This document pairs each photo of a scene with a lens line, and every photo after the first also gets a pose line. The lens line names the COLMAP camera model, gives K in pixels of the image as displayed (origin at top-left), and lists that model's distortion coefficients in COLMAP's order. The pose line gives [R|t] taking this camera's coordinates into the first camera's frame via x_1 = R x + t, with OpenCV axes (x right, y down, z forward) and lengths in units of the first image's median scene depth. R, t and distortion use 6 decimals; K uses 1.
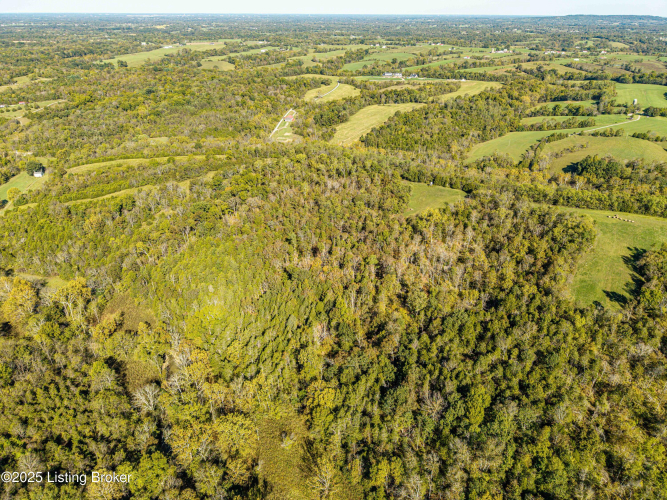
lens RADIAL K [[461.3, 0, 334.7], [0, 461.3, 249.1], [0, 0, 1]] dist [0.032744, -0.030219]
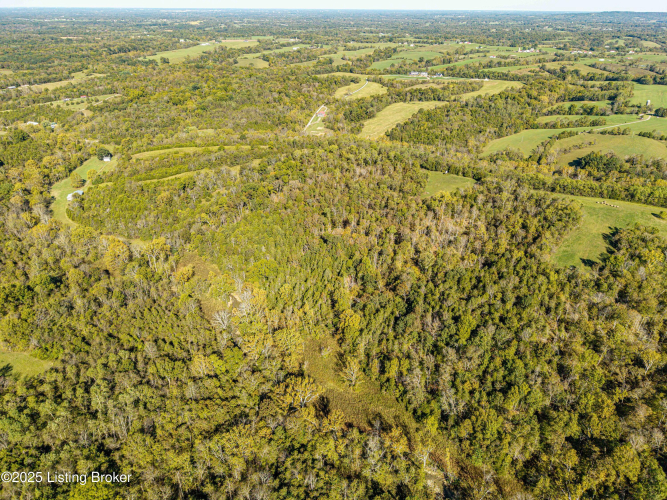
lens RADIAL K [[461.3, 0, 332.3], [0, 461.3, 249.8], [0, 0, 1]] dist [0.032744, -0.030219]
pose [[0.998156, 0.029633, -0.052968, -0.008234], [-0.029105, 0.999519, 0.010720, 0.046504], [0.053260, -0.009159, 0.998539, -0.167109]]
